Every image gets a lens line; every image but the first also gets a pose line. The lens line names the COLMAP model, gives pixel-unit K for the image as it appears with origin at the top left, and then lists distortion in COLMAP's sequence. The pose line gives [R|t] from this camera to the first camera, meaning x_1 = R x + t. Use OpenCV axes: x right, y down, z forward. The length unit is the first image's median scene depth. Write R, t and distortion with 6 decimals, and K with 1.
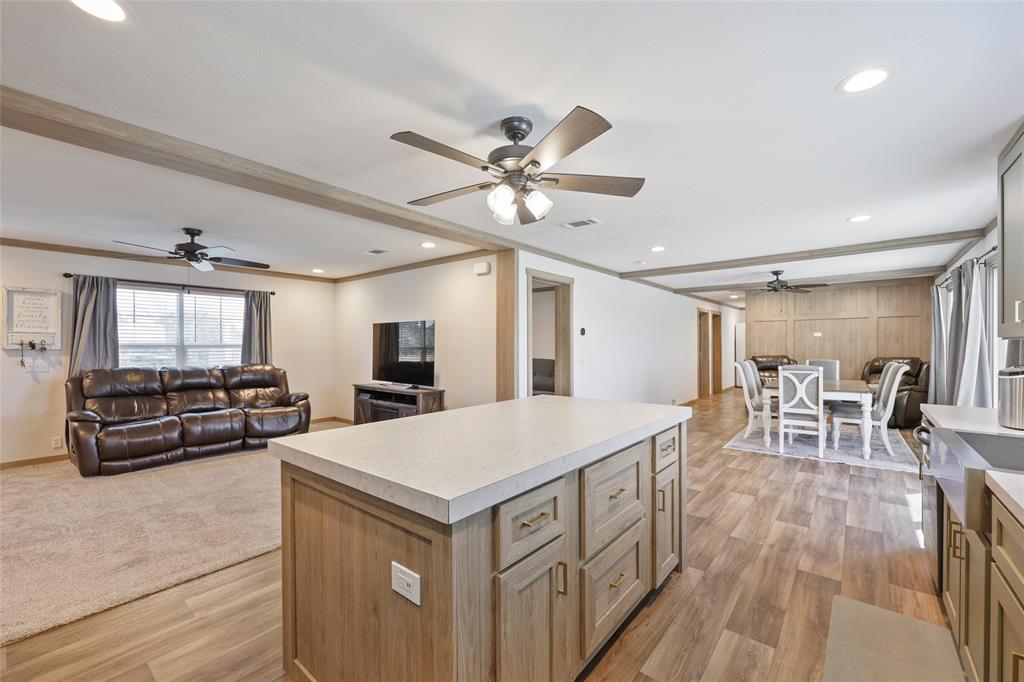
lens RADIAL K [[418.5, 0, 509.9], [0, 418.5, 344.7], [0, 0, 1]] dist [-0.000301, -0.000044]
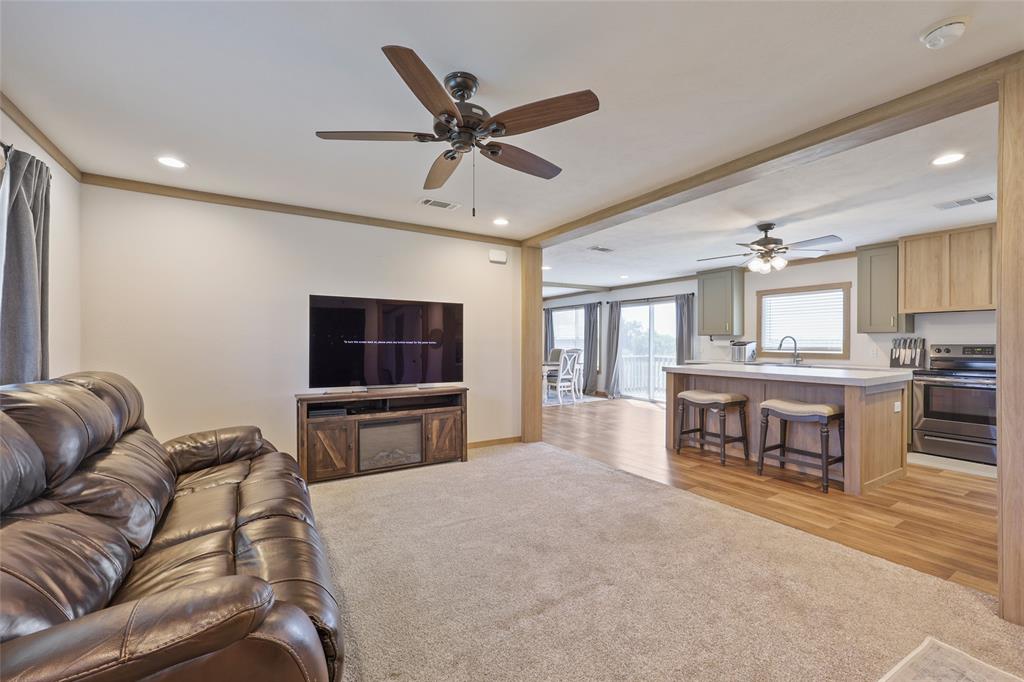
lens RADIAL K [[418.5, 0, 509.6], [0, 418.5, 343.3], [0, 0, 1]] dist [-0.000301, -0.000044]
pose [[0.319472, 0.003504, 0.947589, -0.997510], [-0.000854, 0.999994, -0.003410, 0.026484], [-0.947595, 0.000280, 0.319473, 0.659752]]
